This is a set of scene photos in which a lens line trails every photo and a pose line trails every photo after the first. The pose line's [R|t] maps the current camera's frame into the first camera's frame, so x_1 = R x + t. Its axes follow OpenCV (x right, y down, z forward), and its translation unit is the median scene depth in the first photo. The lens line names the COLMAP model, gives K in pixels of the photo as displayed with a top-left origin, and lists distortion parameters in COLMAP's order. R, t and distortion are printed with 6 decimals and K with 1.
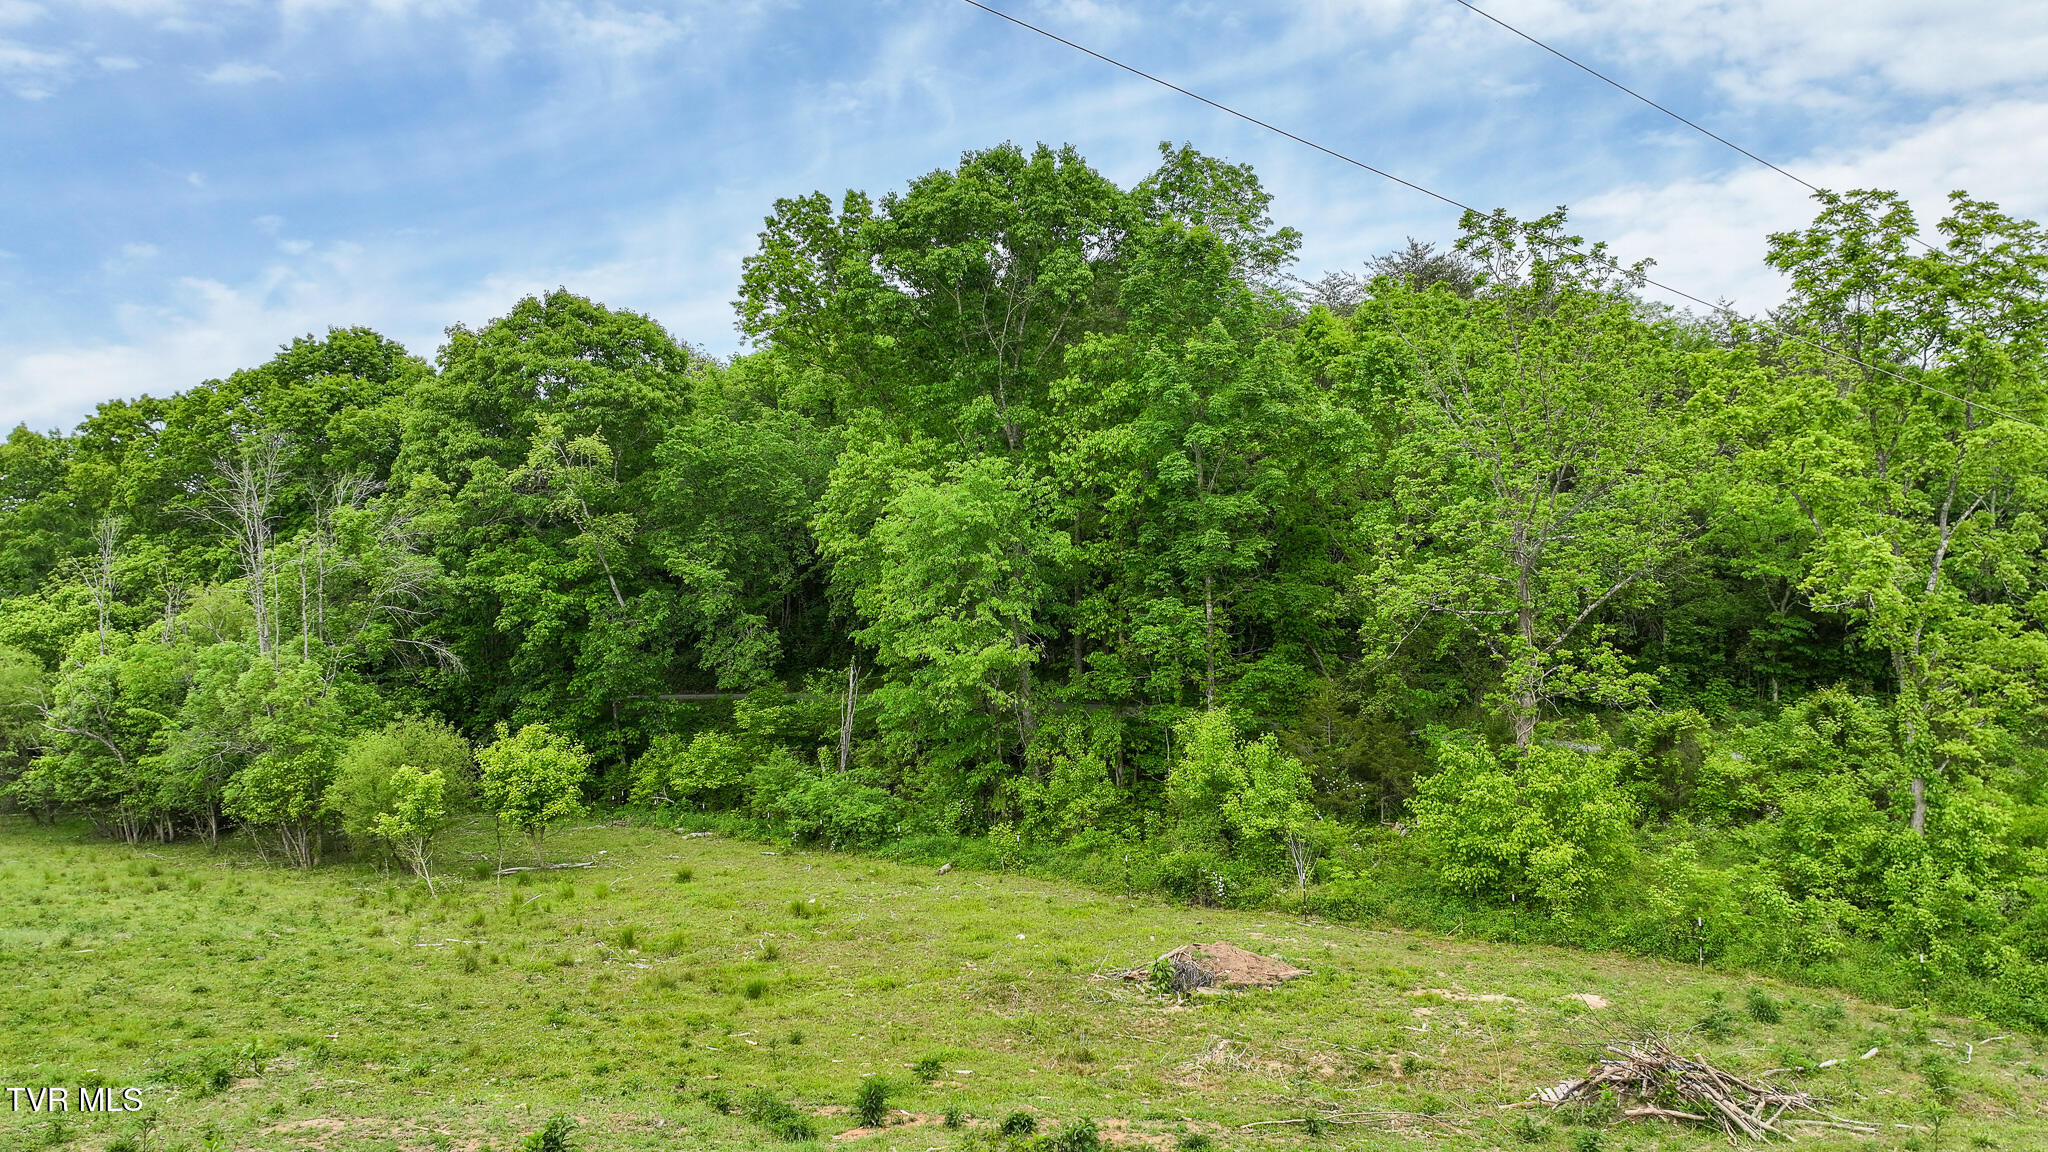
lens RADIAL K [[1439.5, 0, 1033.9], [0, 1439.5, 572.0], [0, 0, 1]] dist [0.008697, 0.008406]
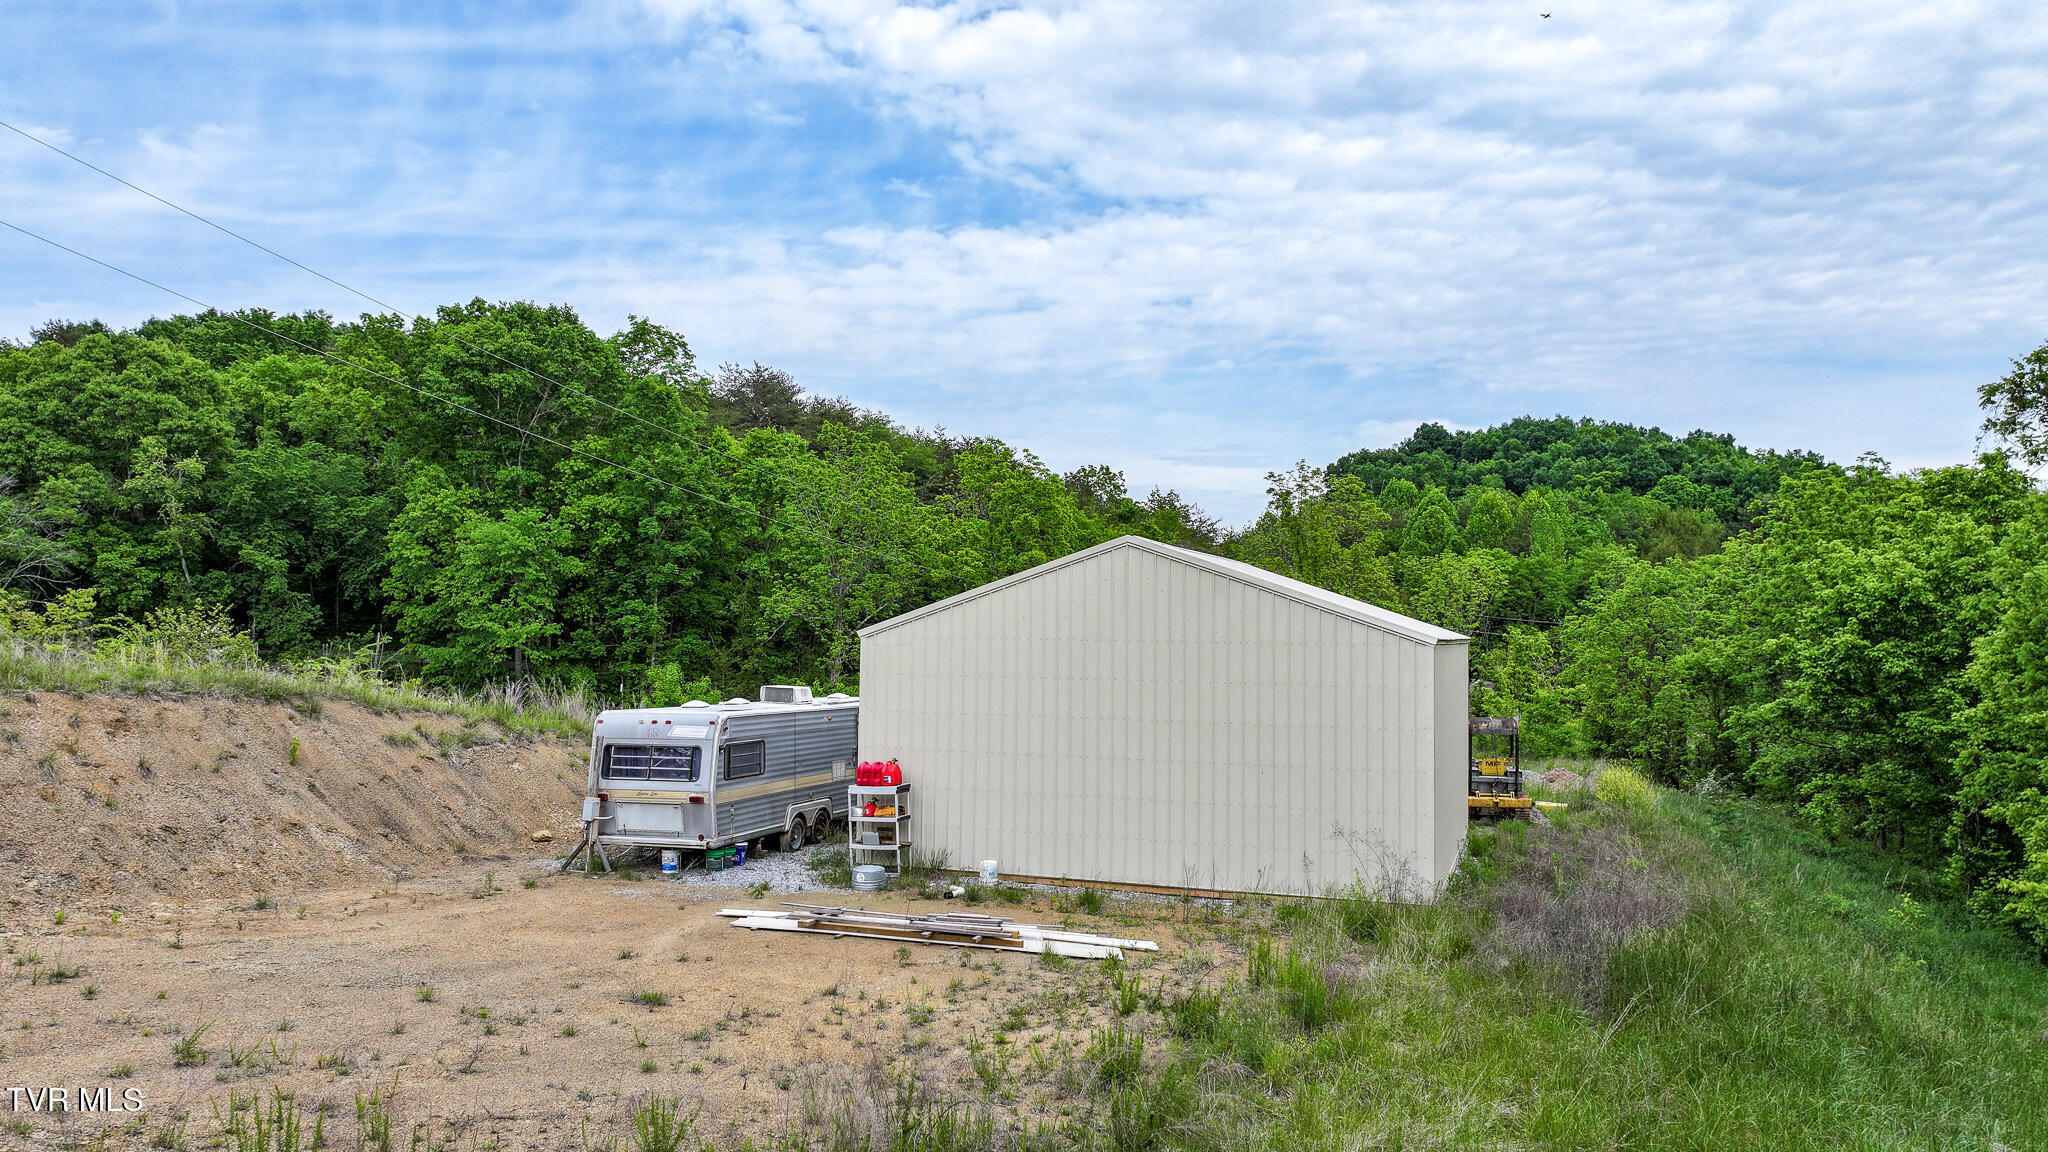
lens RADIAL K [[1439.5, 0, 1033.9], [0, 1439.5, 572.0], [0, 0, 1]] dist [0.008697, 0.008406]
pose [[0.866621, 0.058219, 0.495558, -0.290650], [-0.064433, 0.997912, -0.004558, -0.031458], [-0.494789, -0.027981, 0.868563, -0.606435]]
